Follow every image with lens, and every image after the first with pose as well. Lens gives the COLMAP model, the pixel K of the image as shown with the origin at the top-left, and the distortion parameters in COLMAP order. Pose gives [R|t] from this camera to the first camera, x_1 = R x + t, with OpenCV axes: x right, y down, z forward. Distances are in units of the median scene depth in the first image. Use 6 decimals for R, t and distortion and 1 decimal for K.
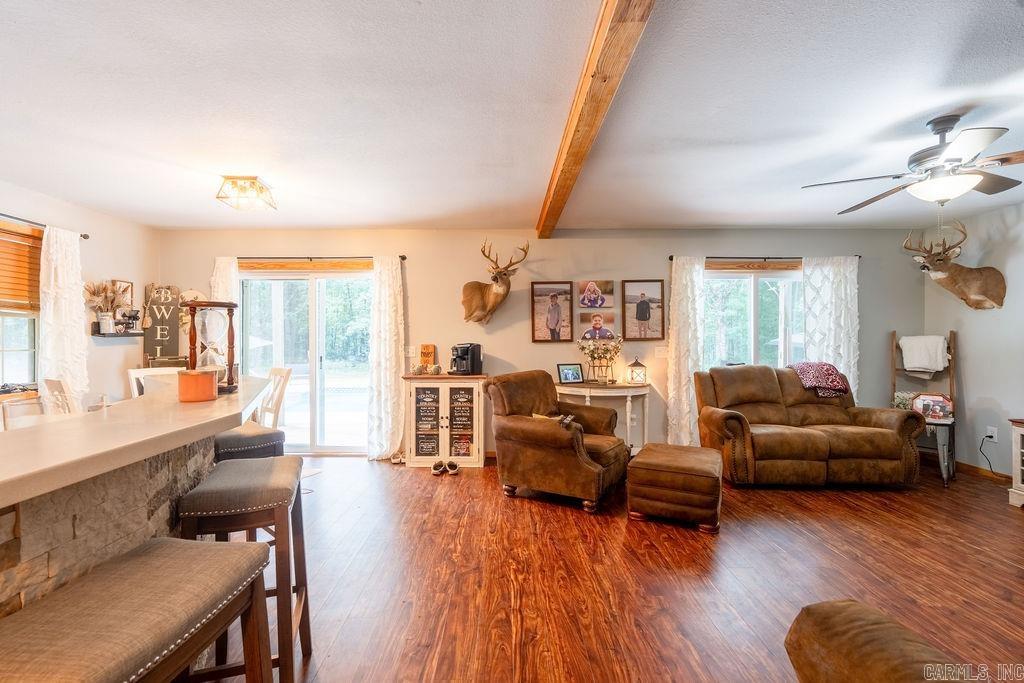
lens RADIAL K [[458.0, 0, 501.6], [0, 458.0, 338.8], [0, 0, 1]] dist [-0.012205, 0.005089]
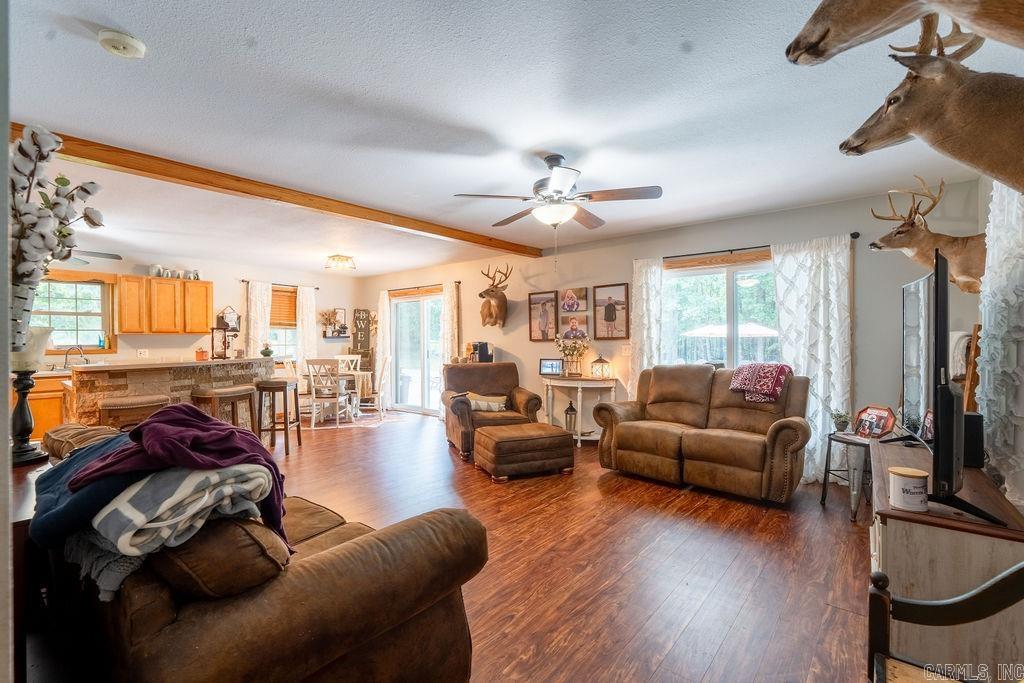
lens RADIAL K [[458.0, 0, 501.6], [0, 458.0, 338.8], [0, 0, 1]] dist [-0.012205, 0.005089]
pose [[0.763140, -0.003702, -0.646223, 0.834036], [0.004834, 0.999988, -0.000019, 0.000786], [0.646216, -0.003109, 0.763149, -0.013045]]
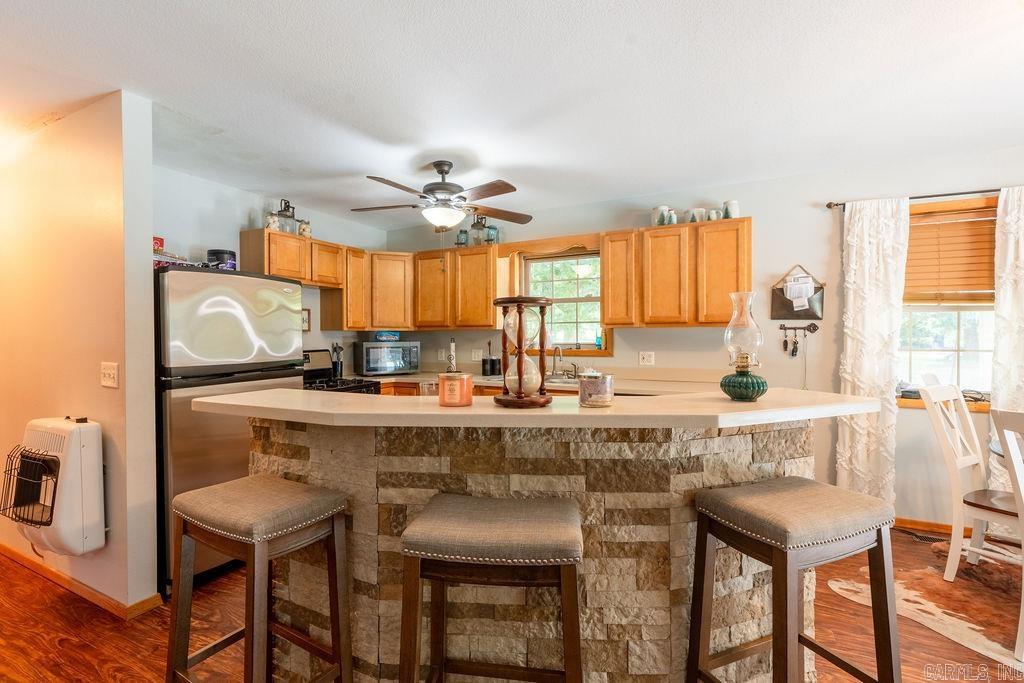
lens RADIAL K [[458.0, 0, 501.6], [0, 458.0, 338.8], [0, 0, 1]] dist [-0.012205, 0.005089]
pose [[-0.445539, 0.006623, -0.895238, 0.046754], [0.001412, 0.999977, 0.006696, -0.002307], [0.895261, 0.001719, -0.445538, 0.442305]]
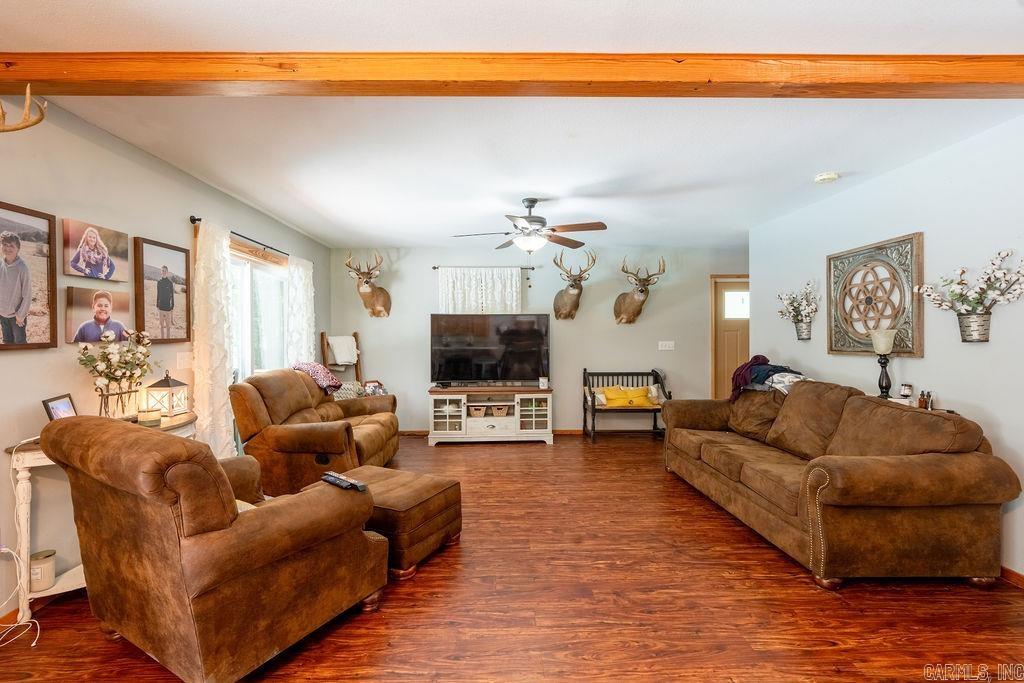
lens RADIAL K [[458.0, 0, 501.6], [0, 458.0, 338.8], [0, 0, 1]] dist [-0.012205, 0.005089]
pose [[-0.015064, -0.004014, 0.999878, -0.310686], [0.004089, 0.999983, 0.004076, -0.002670], [-0.999878, 0.004150, -0.015047, 0.567200]]
